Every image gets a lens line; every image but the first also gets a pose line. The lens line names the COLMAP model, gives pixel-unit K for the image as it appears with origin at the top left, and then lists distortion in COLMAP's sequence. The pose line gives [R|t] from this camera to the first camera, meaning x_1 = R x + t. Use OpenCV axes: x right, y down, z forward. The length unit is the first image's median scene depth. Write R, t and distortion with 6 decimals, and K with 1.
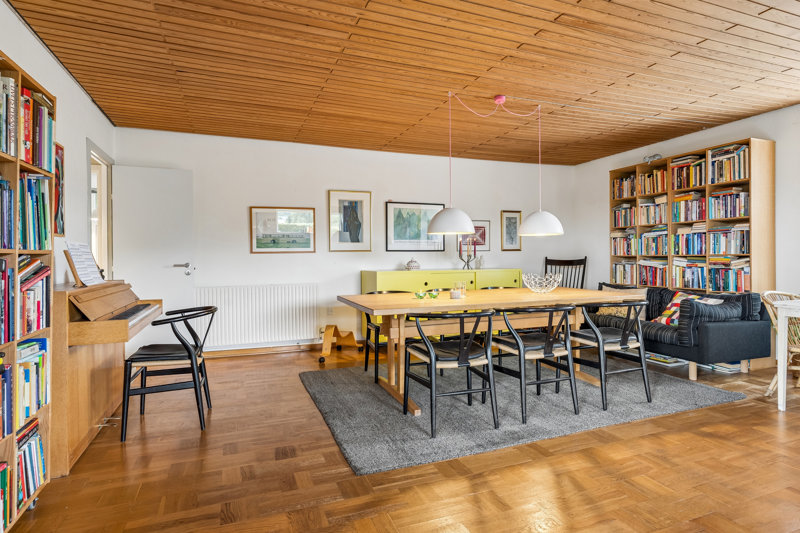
lens RADIAL K [[435.1, 0, 399.2], [0, 435.1, 262.0], [0, 0, 1]] dist [-0.003544, -0.000660]
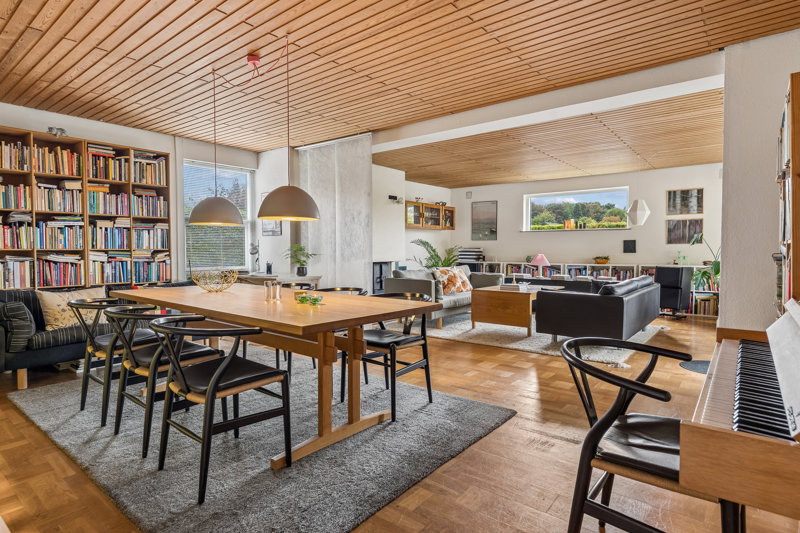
lens RADIAL K [[435.1, 0, 400.1], [0, 435.1, 264.2], [0, 0, 1]] dist [-0.003544, -0.000660]
pose [[-0.501354, -0.027753, 0.864797, -0.508769], [0.006380, 0.999340, 0.035770, -0.013331], [-0.865219, 0.023451, -0.500846, 0.933601]]
